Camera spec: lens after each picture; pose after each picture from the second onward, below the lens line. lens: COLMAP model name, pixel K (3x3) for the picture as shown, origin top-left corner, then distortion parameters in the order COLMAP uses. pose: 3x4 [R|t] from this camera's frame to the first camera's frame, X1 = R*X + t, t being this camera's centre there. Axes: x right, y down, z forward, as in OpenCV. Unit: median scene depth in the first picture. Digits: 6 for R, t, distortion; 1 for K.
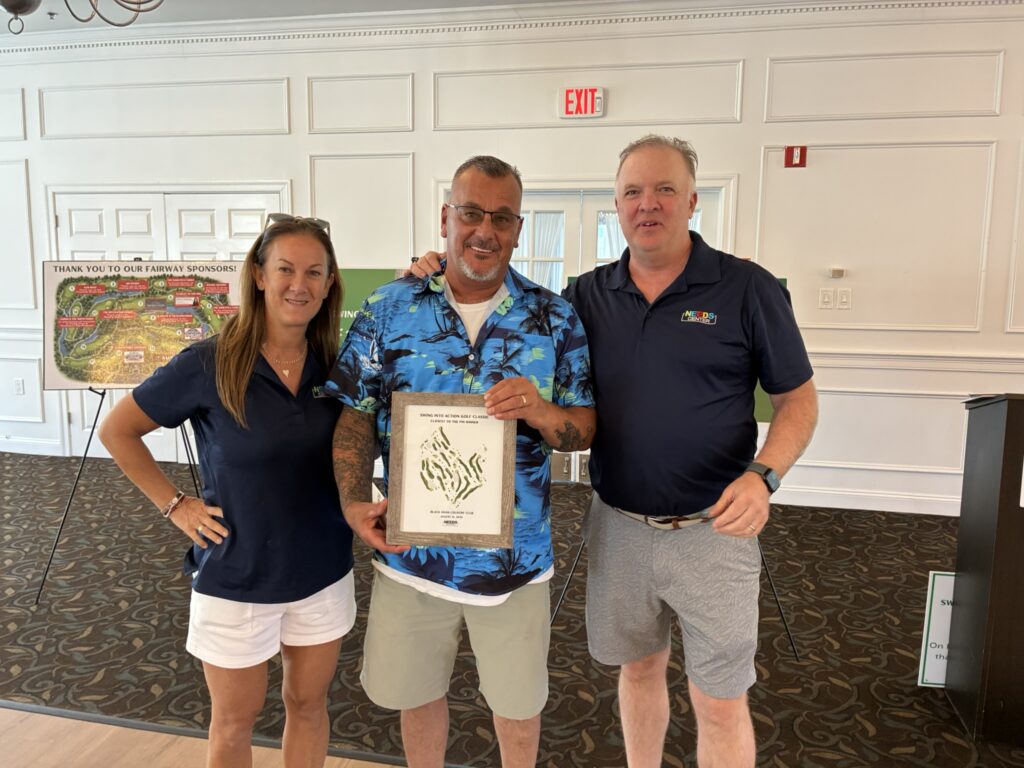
lens RADIAL K [[779.5, 0, 499.4], [0, 779.5, 372.5], [0, 0, 1]] dist [0.049430, -0.069910]
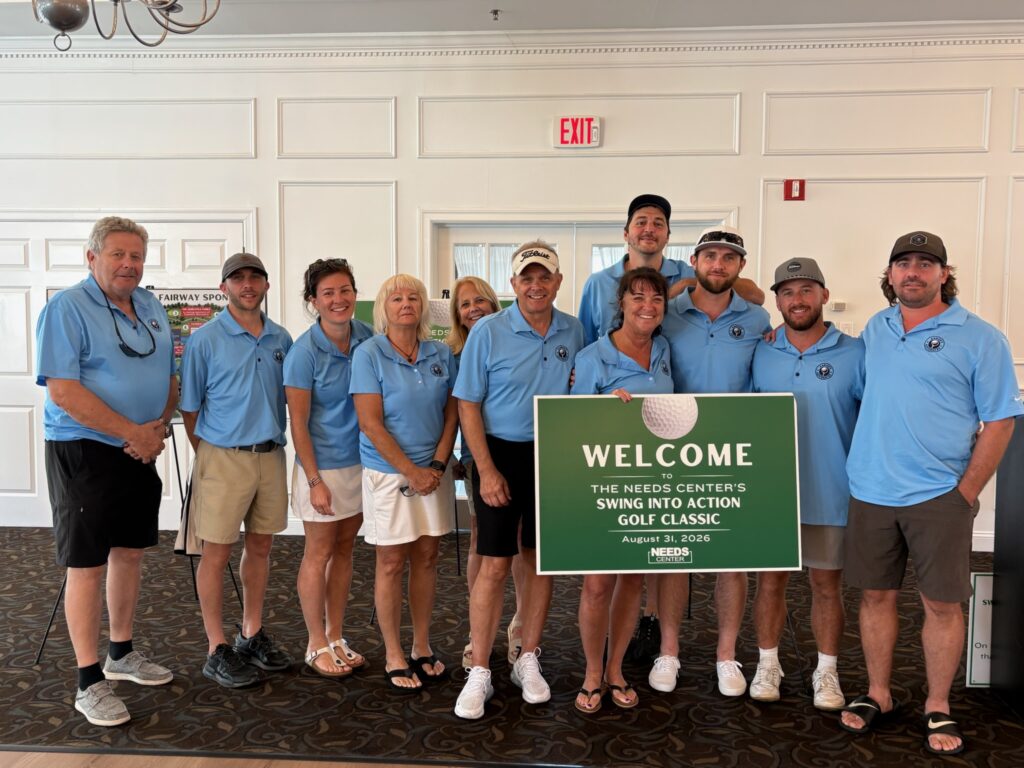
lens RADIAL K [[904.7, 0, 530.3], [0, 904.7, 384.3], [0, 0, 1]] dist [0.034950, -0.023767]
pose [[0.992807, -0.012348, 0.119089, -0.139604], [0.019135, 0.998246, -0.056022, 0.040880], [-0.118188, 0.057897, 0.991302, -0.123230]]
